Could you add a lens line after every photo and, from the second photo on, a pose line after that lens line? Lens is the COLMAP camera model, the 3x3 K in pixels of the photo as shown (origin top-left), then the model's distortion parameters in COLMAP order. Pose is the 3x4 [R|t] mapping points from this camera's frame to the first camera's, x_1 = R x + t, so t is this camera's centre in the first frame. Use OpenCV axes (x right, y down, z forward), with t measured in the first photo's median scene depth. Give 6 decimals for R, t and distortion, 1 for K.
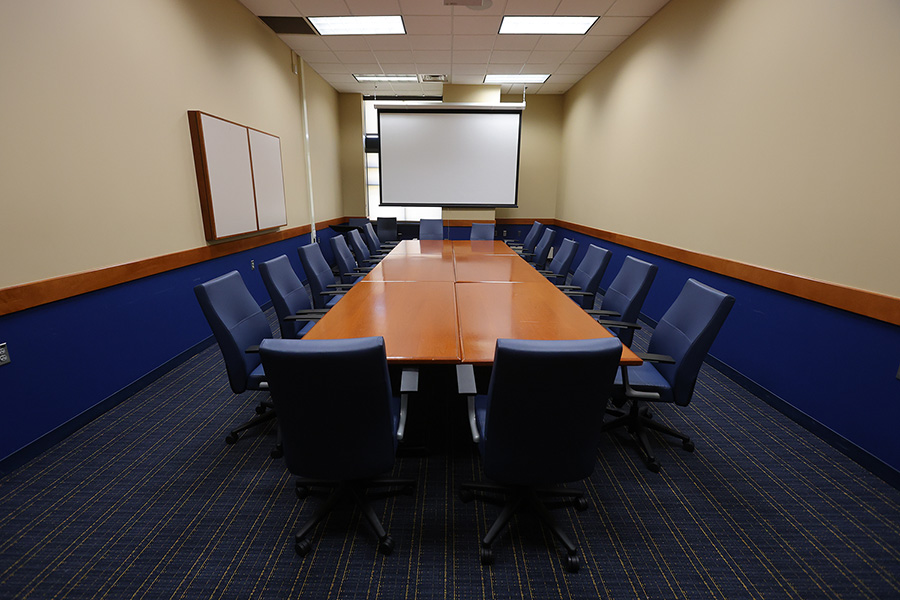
lens RADIAL K [[393.3, 0, 446.2], [0, 393.3, 296.4], [0, 0, 1]] dist [-0.004426, 0.000168]
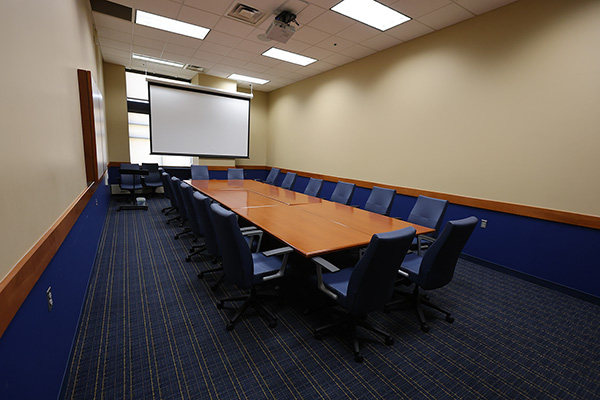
lens RADIAL K [[262.2, 0, 295.8], [0, 262.2, 201.9], [0, 0, 1]] dist [-0.004426, 0.000168]
pose [[0.850540, -0.056533, 0.522862, -0.233668], [0.085353, 0.995863, -0.031169, -0.005581], [-0.518937, 0.071139, 0.851847, 0.023726]]
